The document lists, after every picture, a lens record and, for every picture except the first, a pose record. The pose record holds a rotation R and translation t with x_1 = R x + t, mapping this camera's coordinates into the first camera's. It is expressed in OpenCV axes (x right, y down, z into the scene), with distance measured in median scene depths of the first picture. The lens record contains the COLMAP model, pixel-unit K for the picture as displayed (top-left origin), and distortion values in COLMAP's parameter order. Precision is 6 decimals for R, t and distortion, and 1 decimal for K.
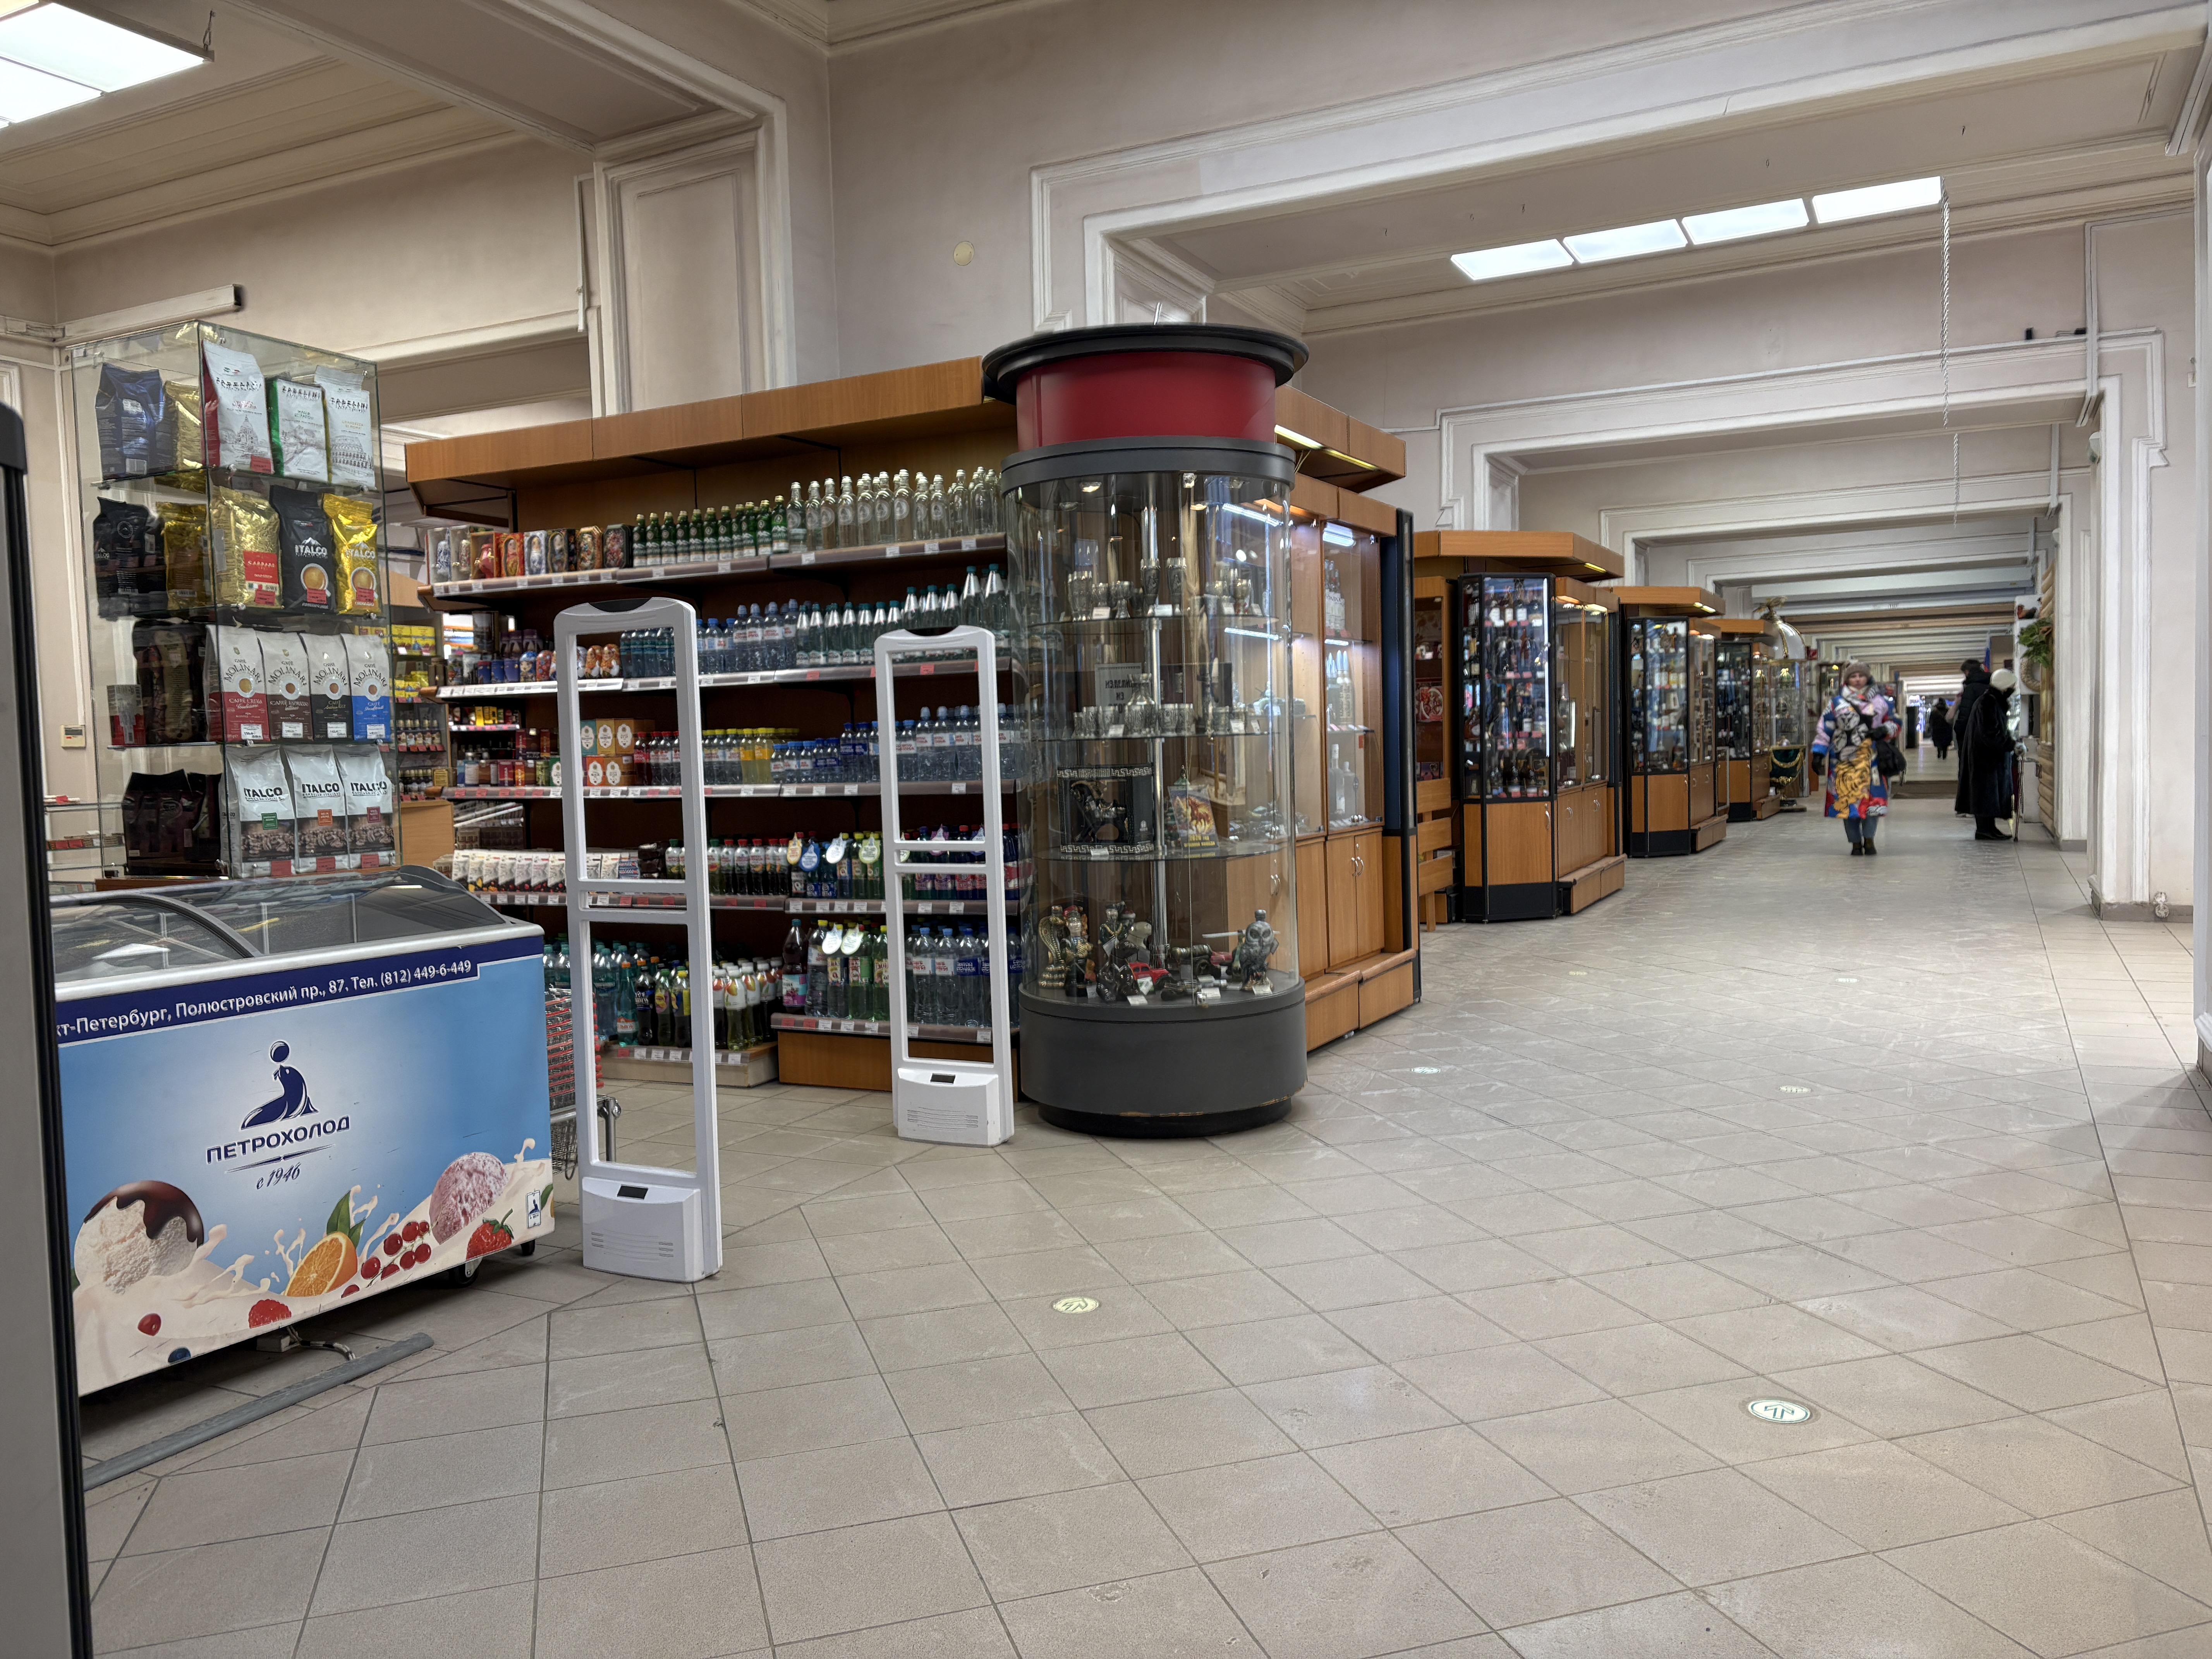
lens RADIAL K [[1677.1, 0, 1097.4], [0, 1677.1, 811.5], [0, 0, 1]] dist [0.039586, -0.013044]
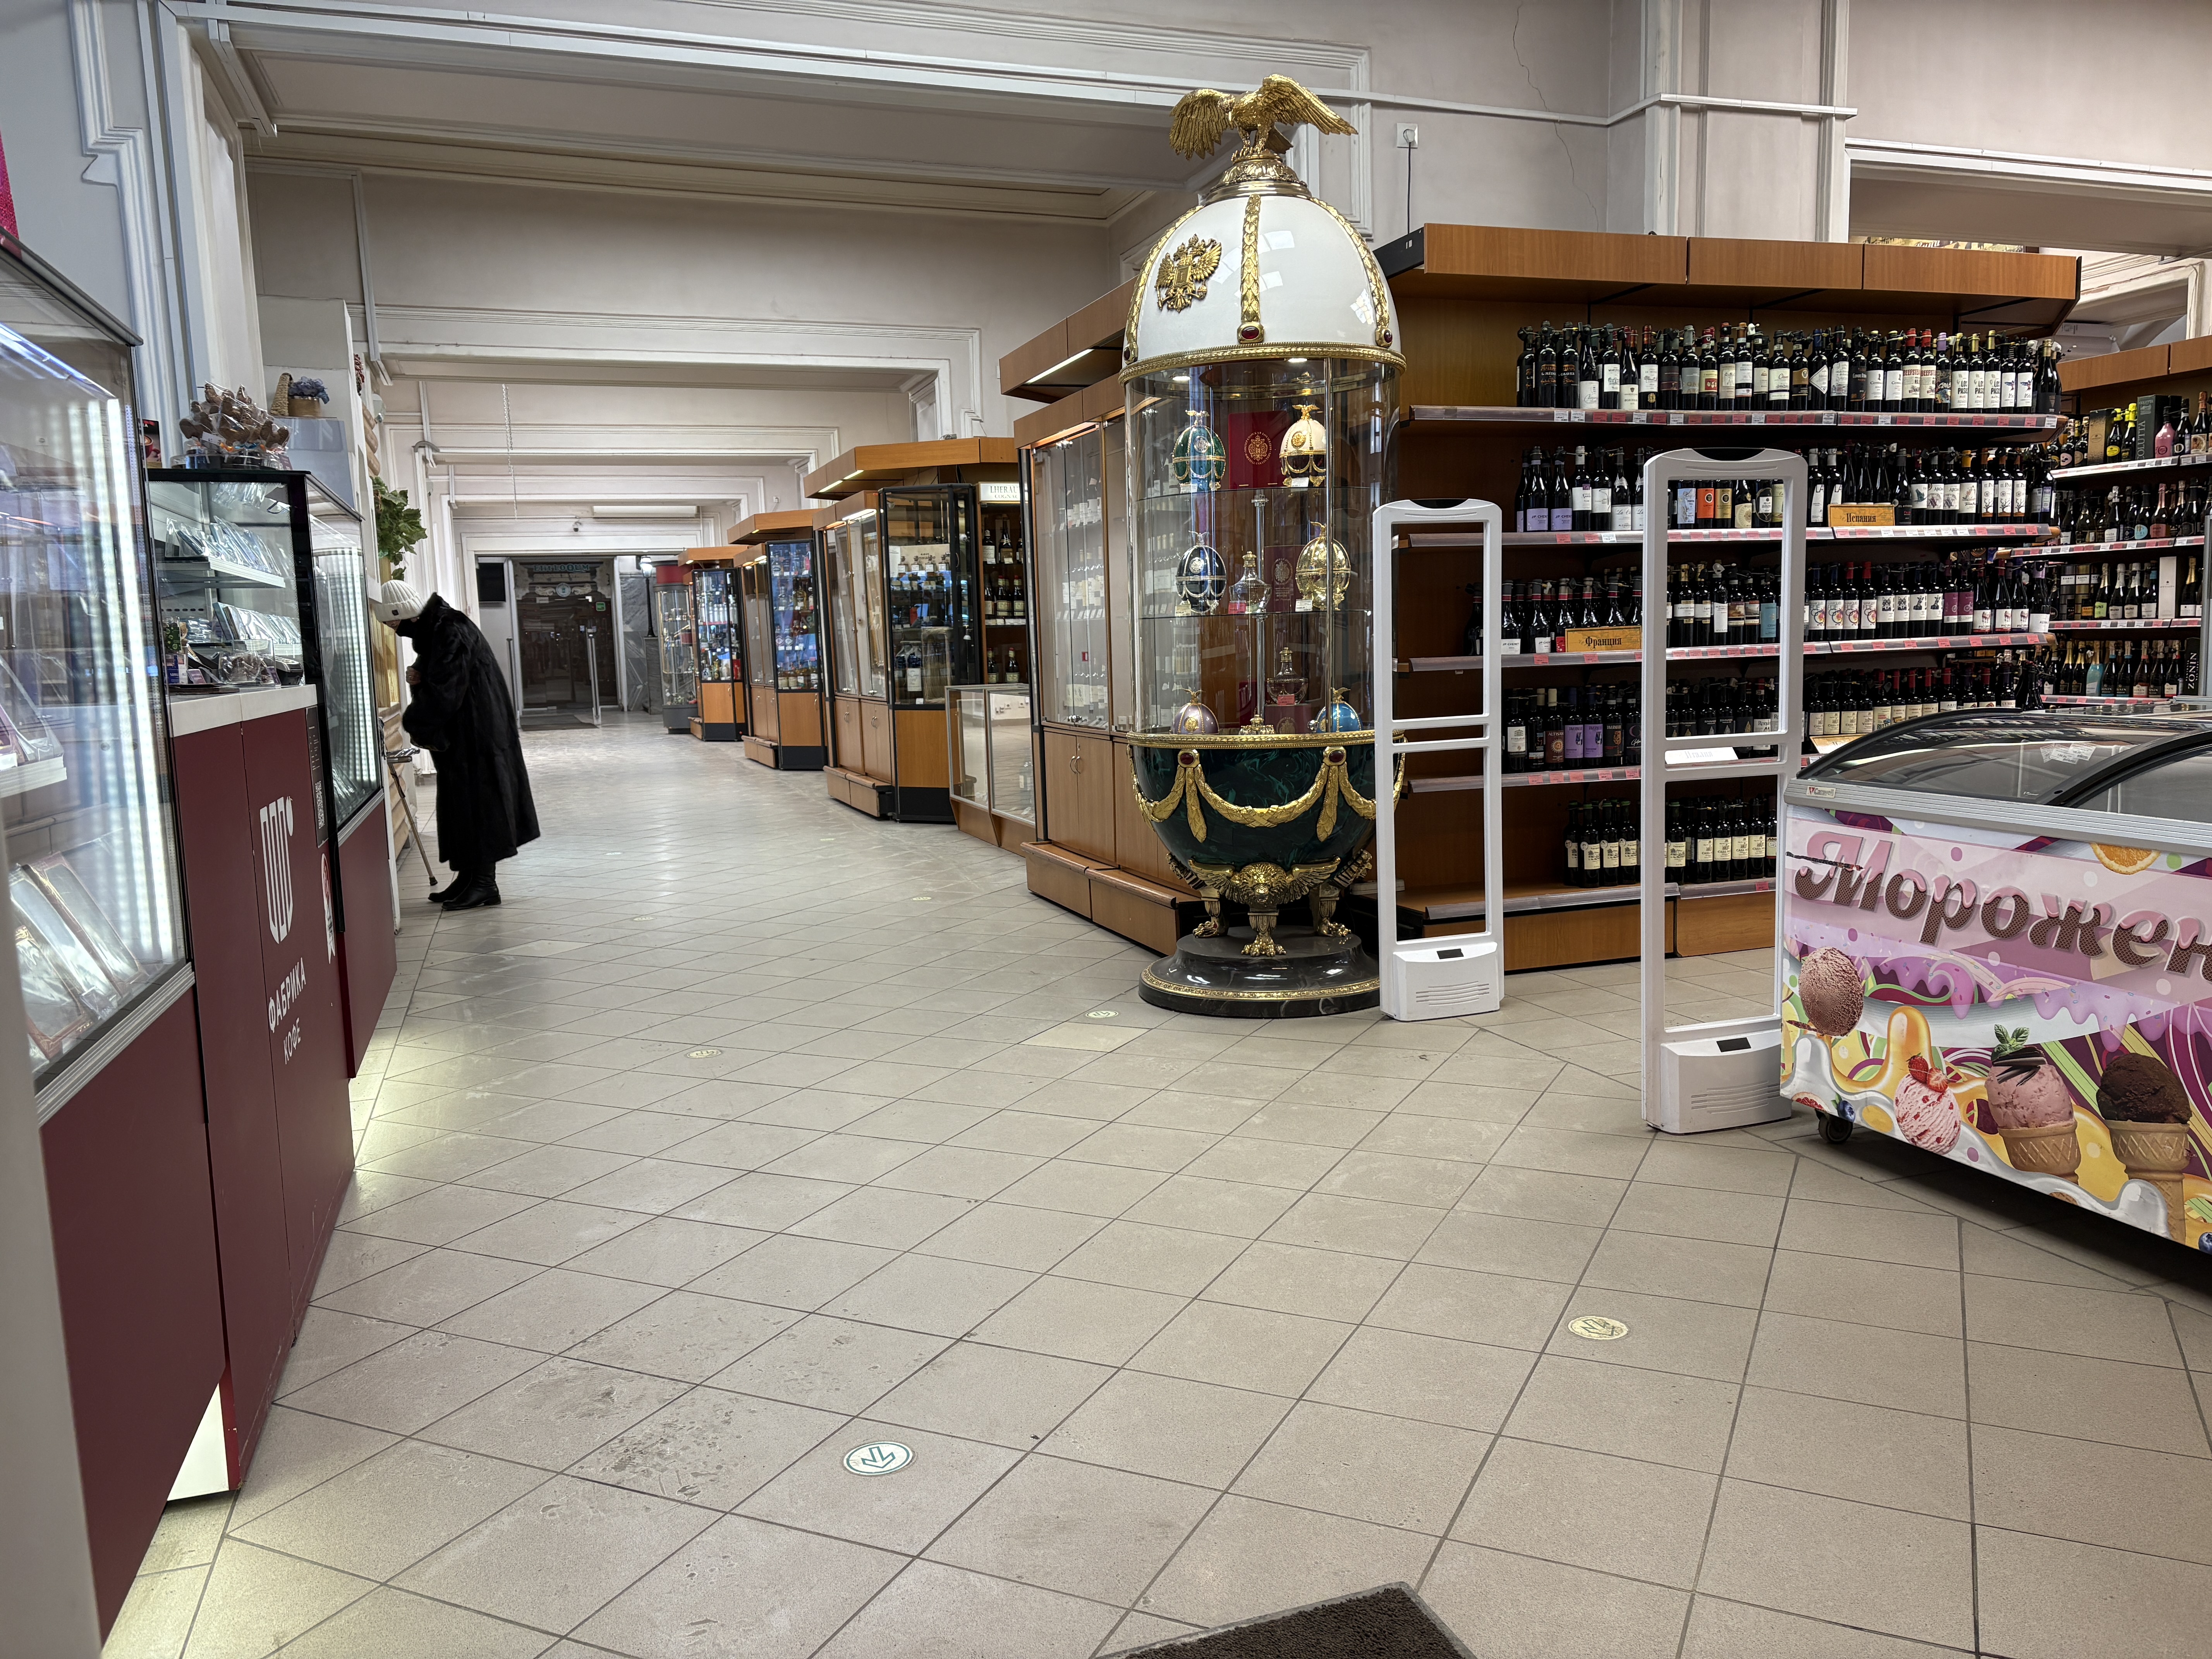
lens RADIAL K [[1677.1, 0, 1114.0], [0, 1677.1, 835.2], [0, 0, 1]] dist [0.039586, -0.013044]
pose [[0.680711, -0.085173, 0.727584, -0.960828], [0.047915, 0.996268, 0.071798, 0.006702], [-0.730983, -0.014012, 0.682252, 0.466524]]
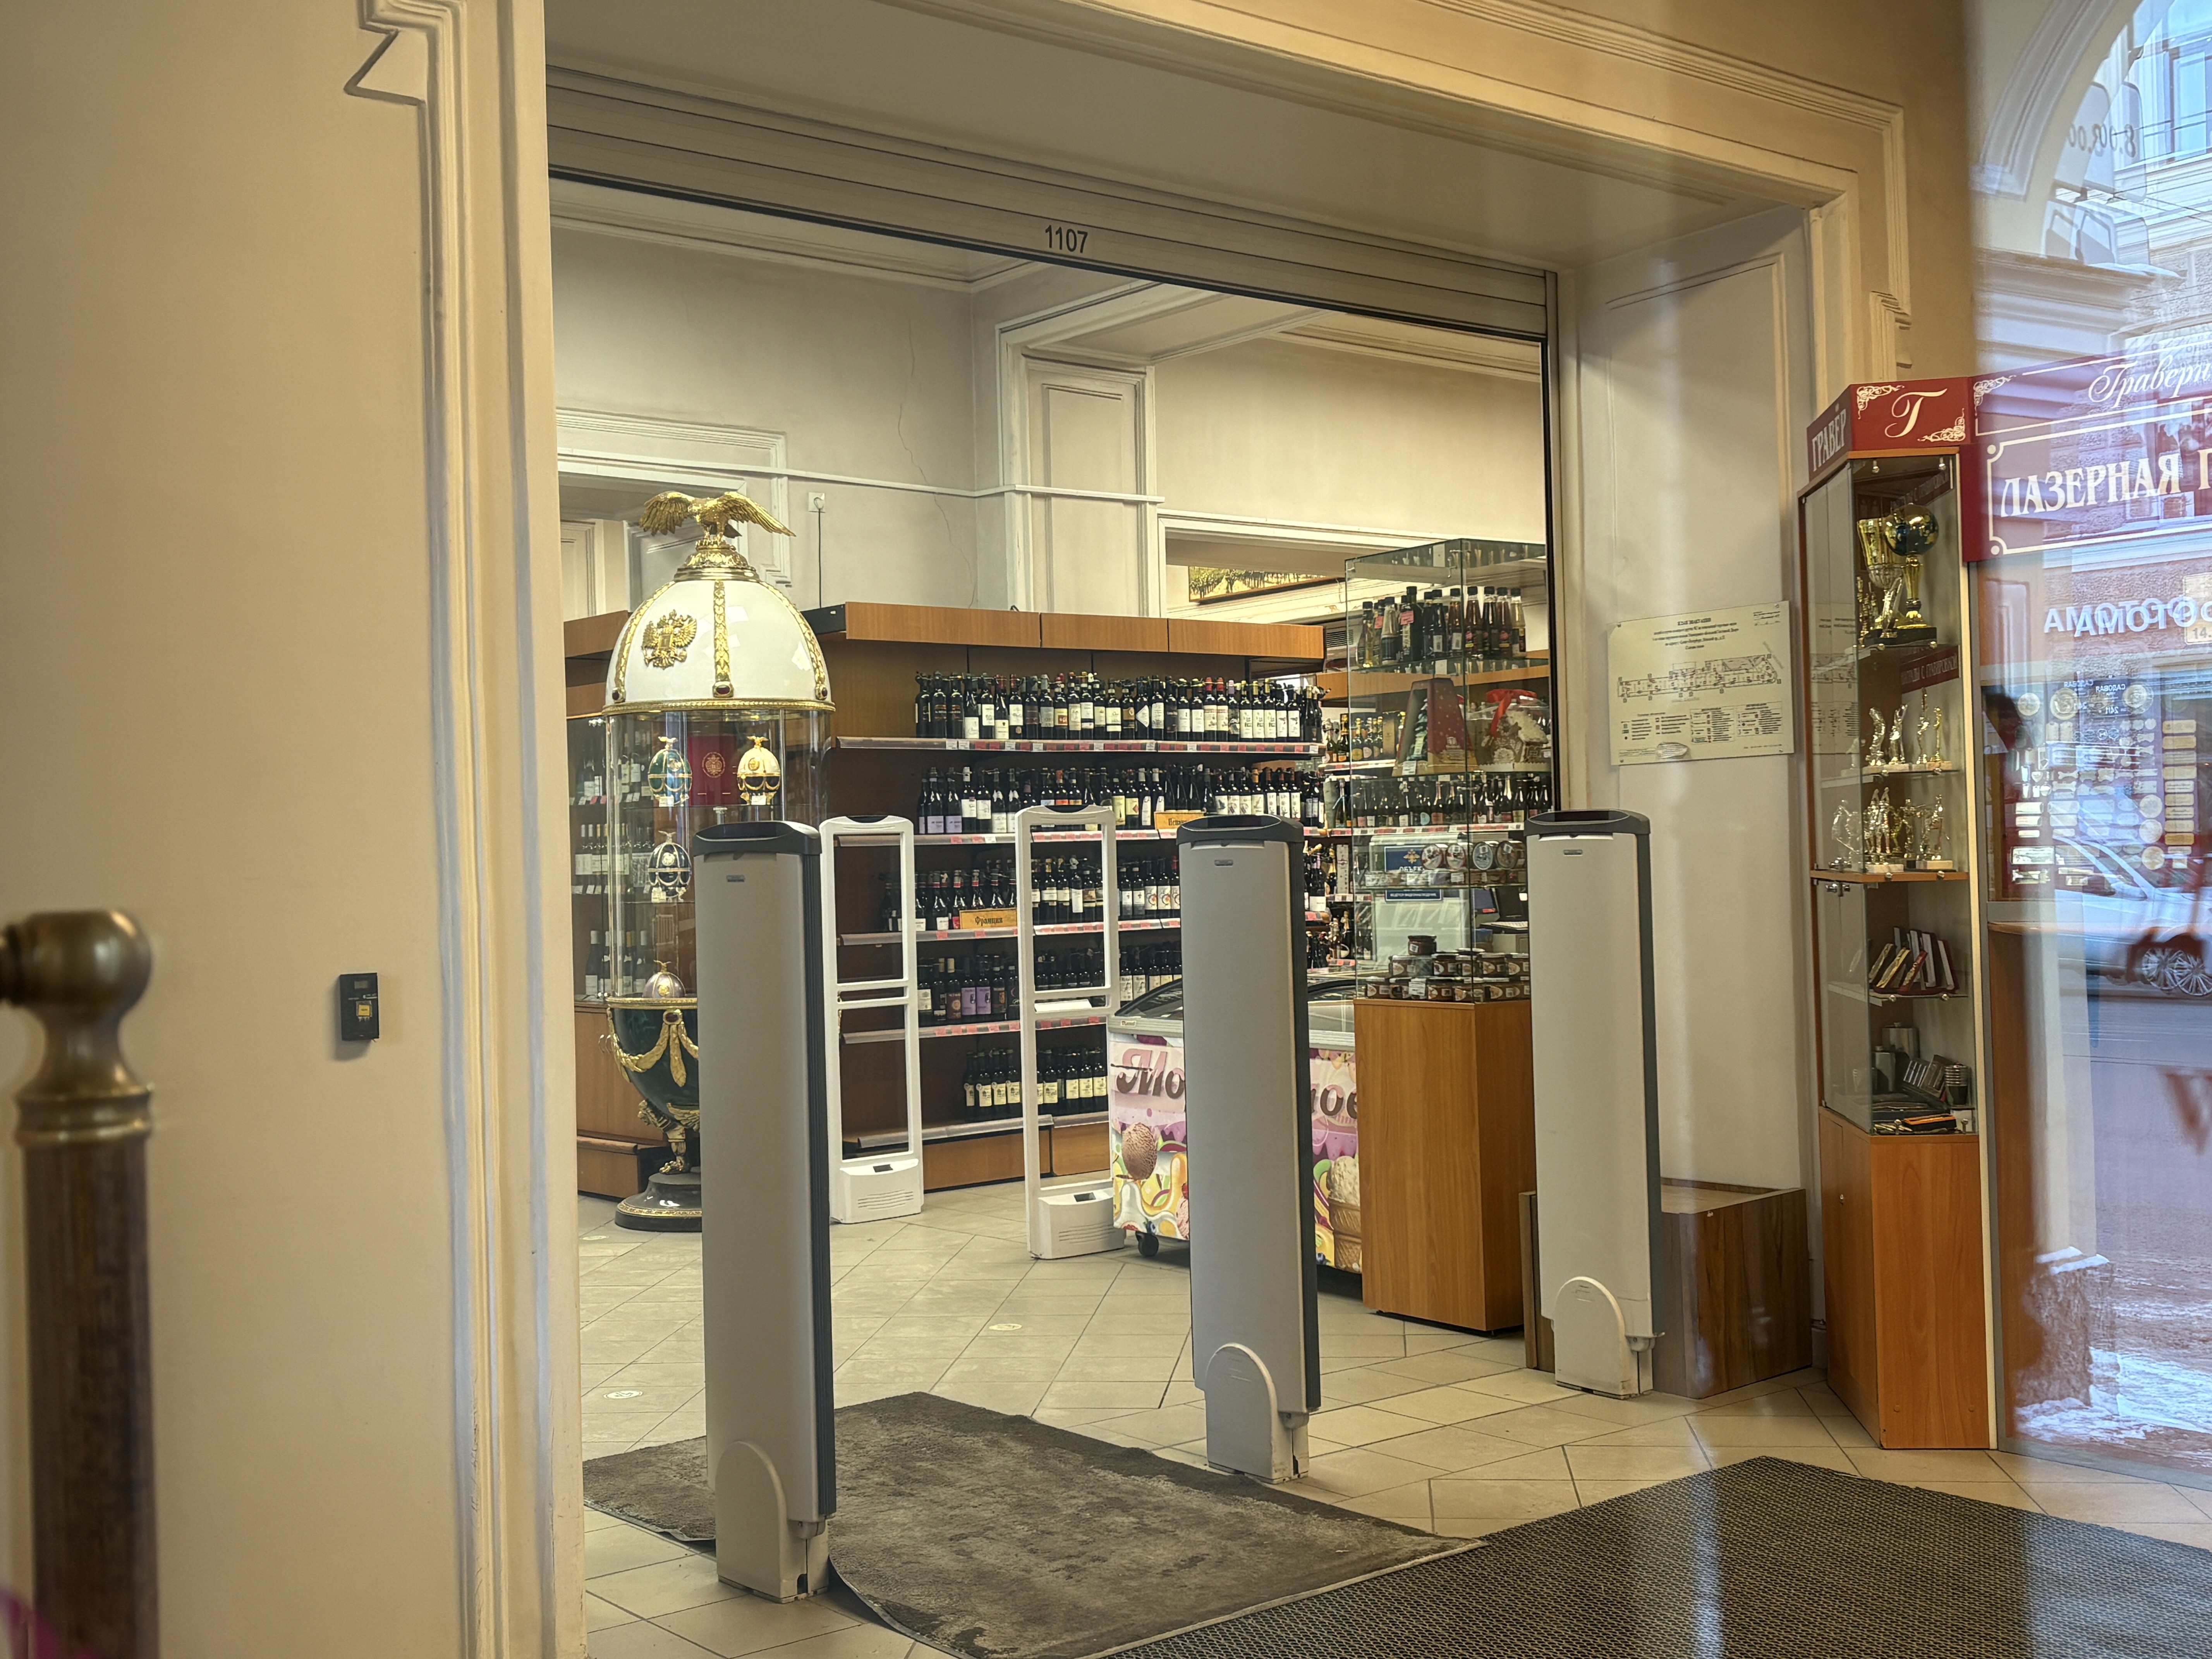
lens RADIAL K [[2436.7, 0, 1108.7], [0, 2436.7, 824.0], [0, 0, 1]] dist [0.164405, 0.000000]
pose [[0.398714, 0.023253, 0.916781, -1.744923], [0.059069, 0.996951, -0.050976, 0.003354], [-0.915171, 0.074478, 0.396125, 0.089043]]
